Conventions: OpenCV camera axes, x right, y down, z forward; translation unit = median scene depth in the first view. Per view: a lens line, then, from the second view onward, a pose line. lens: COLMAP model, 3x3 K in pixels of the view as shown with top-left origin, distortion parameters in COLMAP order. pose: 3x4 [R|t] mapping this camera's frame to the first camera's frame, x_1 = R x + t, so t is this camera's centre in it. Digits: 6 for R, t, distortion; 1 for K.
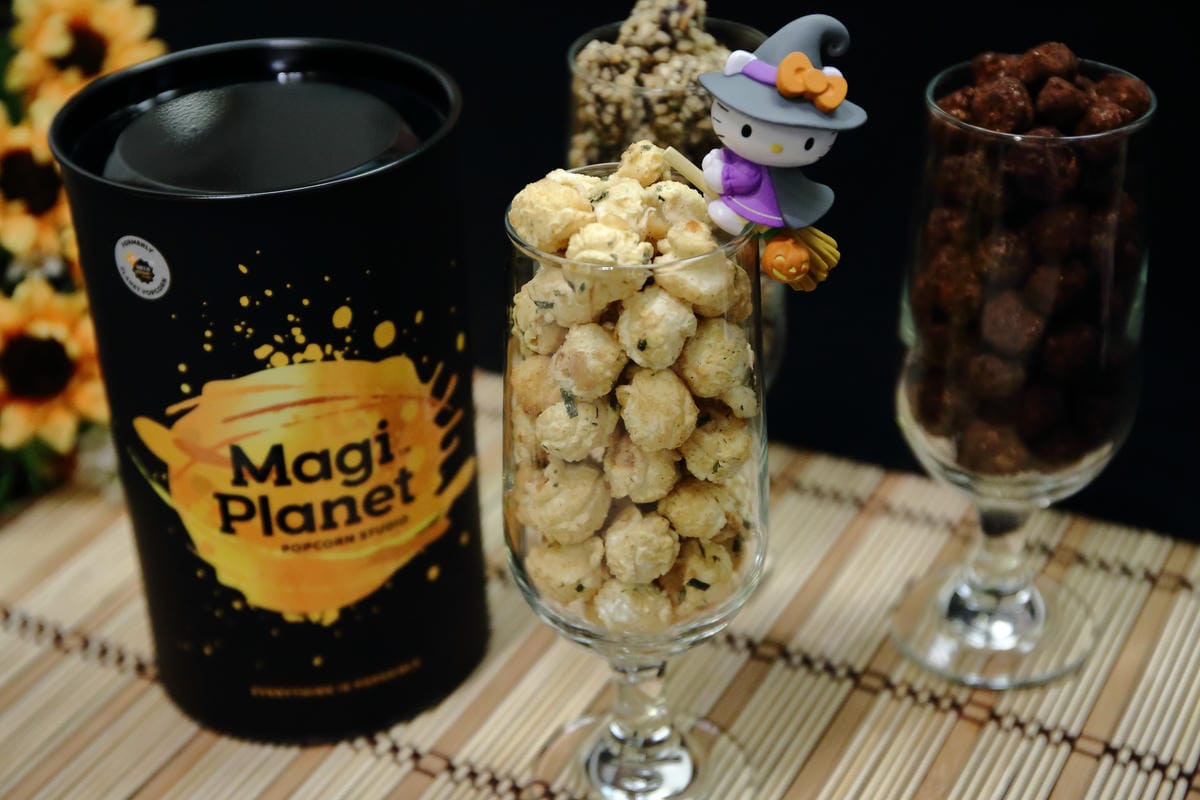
lens RADIAL K [[1922.6, 0, 600.0], [0, 1922.6, 400.0], [0, 0, 1]] dist [0.033979, 0.075330]
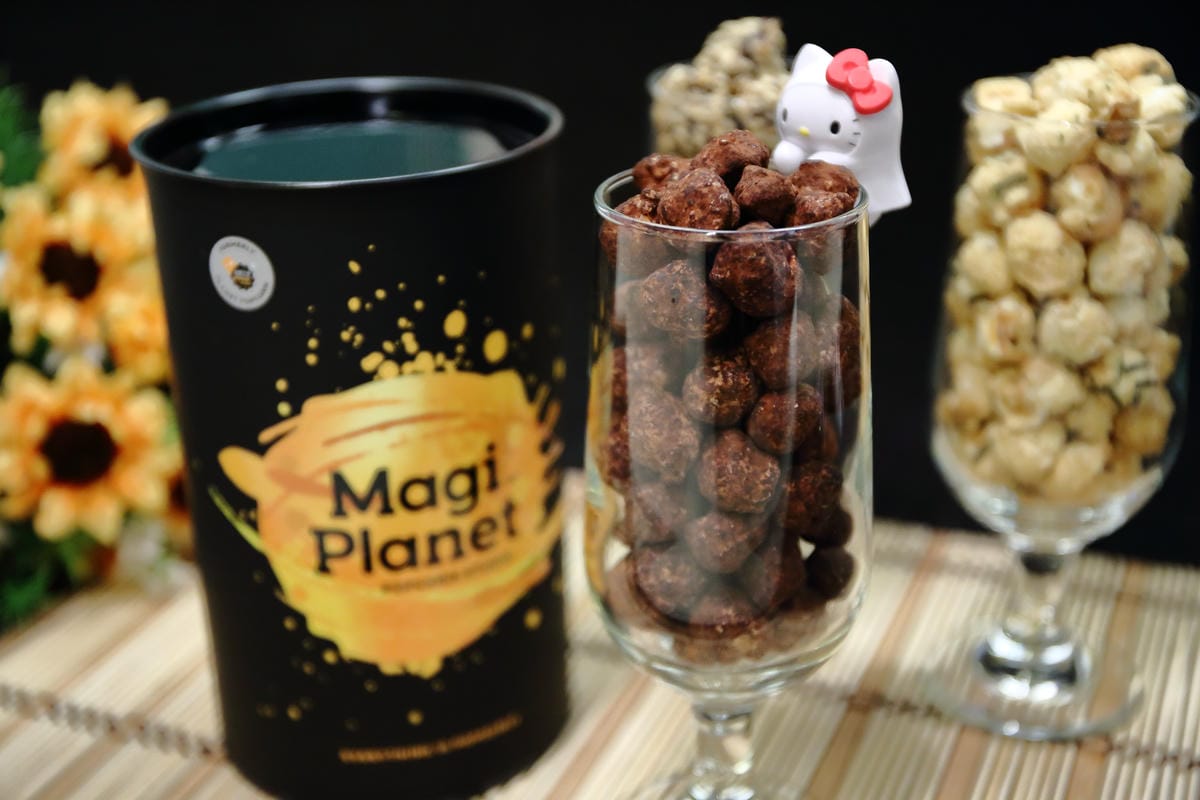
lens RADIAL K [[1635.7, 0, 600.0], [0, 1635.7, 400.0], [0, 0, 1]] dist [0.005874, 0.019182]
pose [[0.995747, -0.033522, 0.085812, -0.130726], [0.044762, 0.990156, -0.132616, 0.100471], [-0.080522, 0.135893, 0.987446, 0.209744]]
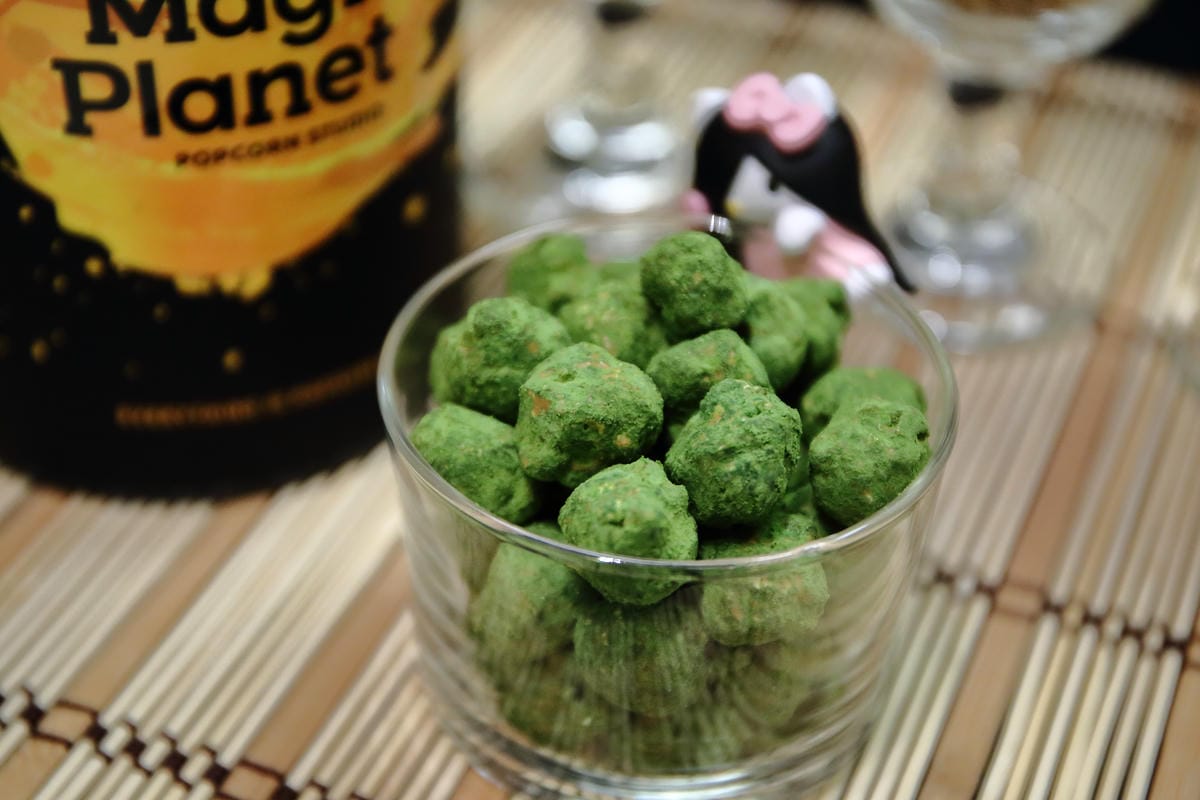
lens RADIAL K [[2040.9, 0, 600.0], [0, 2040.9, 400.0], [0, 0, 1]] dist [0.042233, 0.116766]
pose [[0.986653, -0.046848, 0.155954, -0.144914], [0.028815, 0.992838, 0.115941, 0.084413], [-0.160269, -0.109900, 0.980936, 0.387649]]
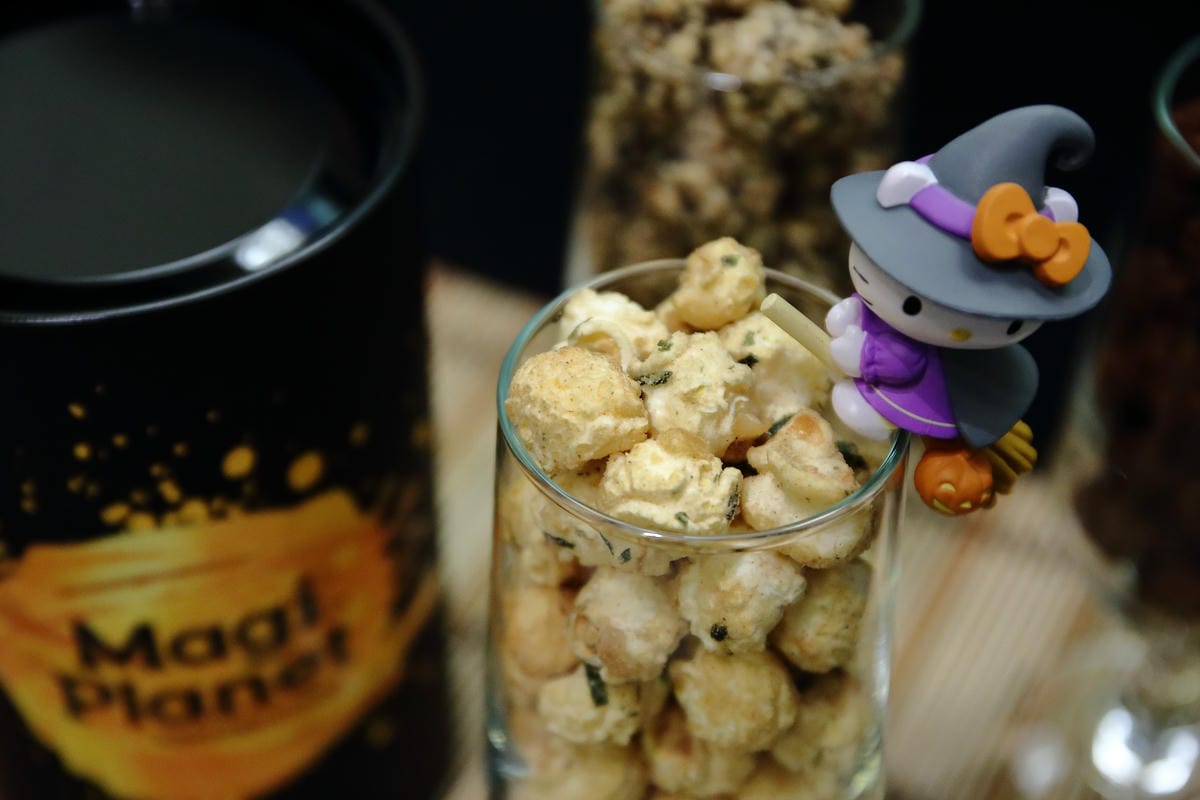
lens RADIAL K [[2040.9, 0, 600.0], [0, 2040.9, 400.0], [0, 0, 1]] dist [0.042233, 0.116766]
pose [[0.999511, 0.023030, 0.021149, -0.027570], [-0.027070, 0.975871, 0.216663, -0.210330], [-0.015649, -0.217130, 0.976017, 0.329111]]
